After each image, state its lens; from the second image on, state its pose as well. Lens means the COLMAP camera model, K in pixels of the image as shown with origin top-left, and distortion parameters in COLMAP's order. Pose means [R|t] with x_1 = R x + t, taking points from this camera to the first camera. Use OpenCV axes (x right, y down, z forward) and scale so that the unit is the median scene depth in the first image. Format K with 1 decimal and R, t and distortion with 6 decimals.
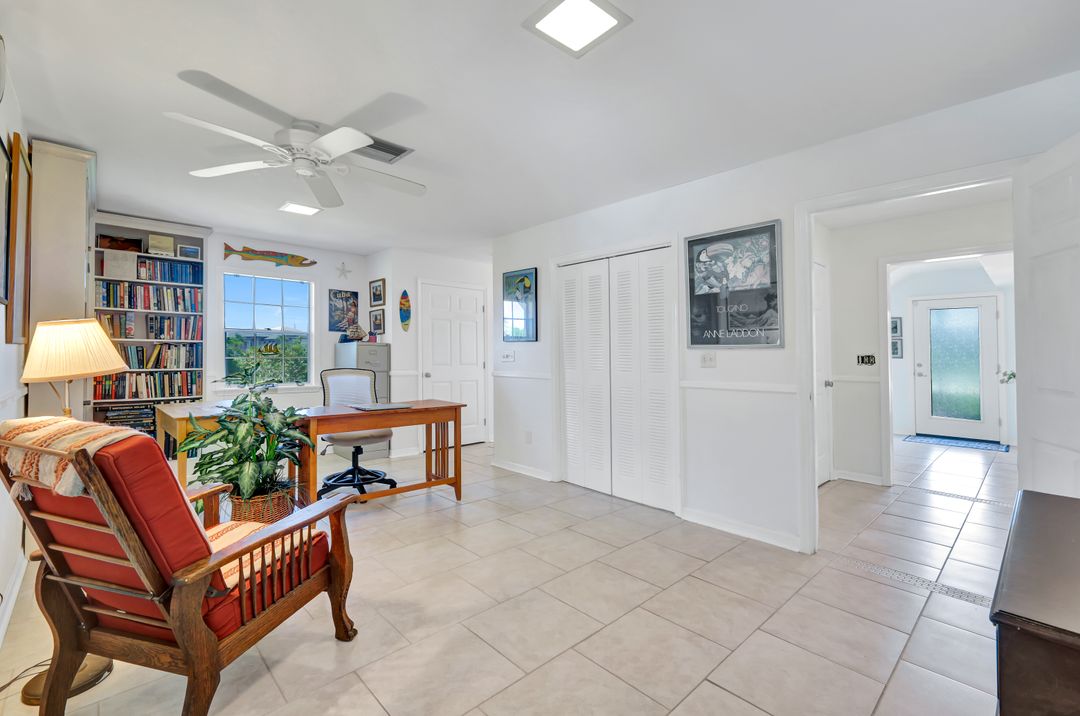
lens RADIAL K [[473.0, 0, 542.2], [0, 473.0, 349.8], [0, 0, 1]] dist [-0.001092, -0.000186]
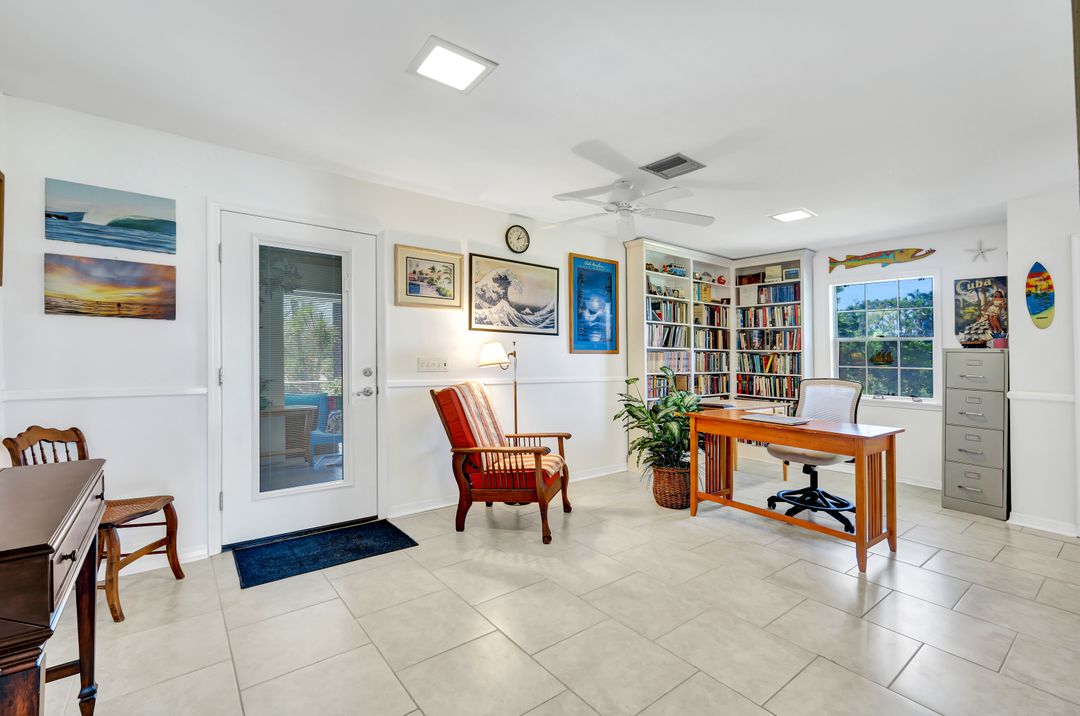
lens RADIAL K [[473.0, 0, 542.2], [0, 473.0, 349.8], [0, 0, 1]] dist [-0.001092, -0.000186]
pose [[-0.088417, -0.023690, -0.995802, 0.472096], [-0.010300, 0.999685, -0.022868, 0.012247], [0.996030, 0.008235, -0.088633, 0.499929]]
